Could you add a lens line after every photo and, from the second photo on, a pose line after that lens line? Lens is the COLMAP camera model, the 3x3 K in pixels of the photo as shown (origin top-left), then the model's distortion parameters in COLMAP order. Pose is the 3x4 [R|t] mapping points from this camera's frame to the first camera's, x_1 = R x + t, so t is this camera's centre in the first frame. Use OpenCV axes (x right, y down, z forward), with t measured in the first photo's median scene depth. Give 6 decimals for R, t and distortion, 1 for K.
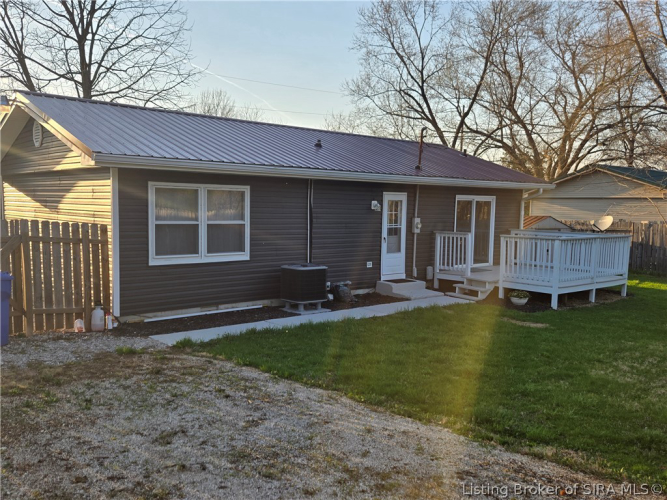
lens RADIAL K [[450.6, 0, 333.5], [0, 450.6, 250.0], [0, 0, 1]] dist [0.085449, -0.000231]
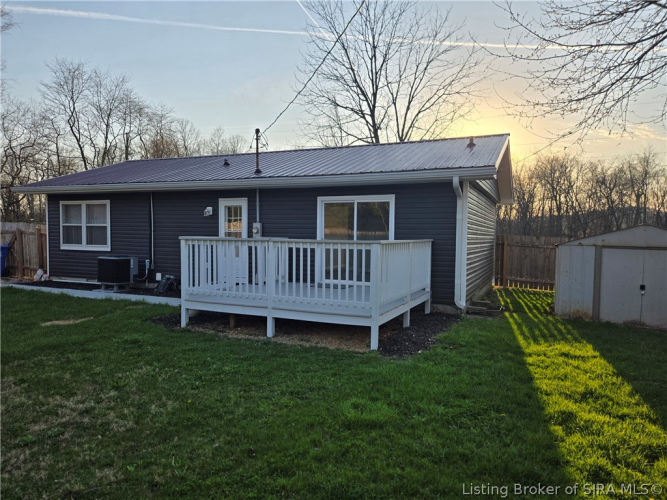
lens RADIAL K [[450.6, 0, 333.5], [0, 450.6, 250.0], [0, 0, 1]] dist [0.085449, -0.000231]
pose [[0.540659, 0.043435, -0.840120, 1.446583], [-0.065595, 0.997802, 0.009374, -0.042472], [0.838681, 0.050040, 0.542319, 0.811560]]
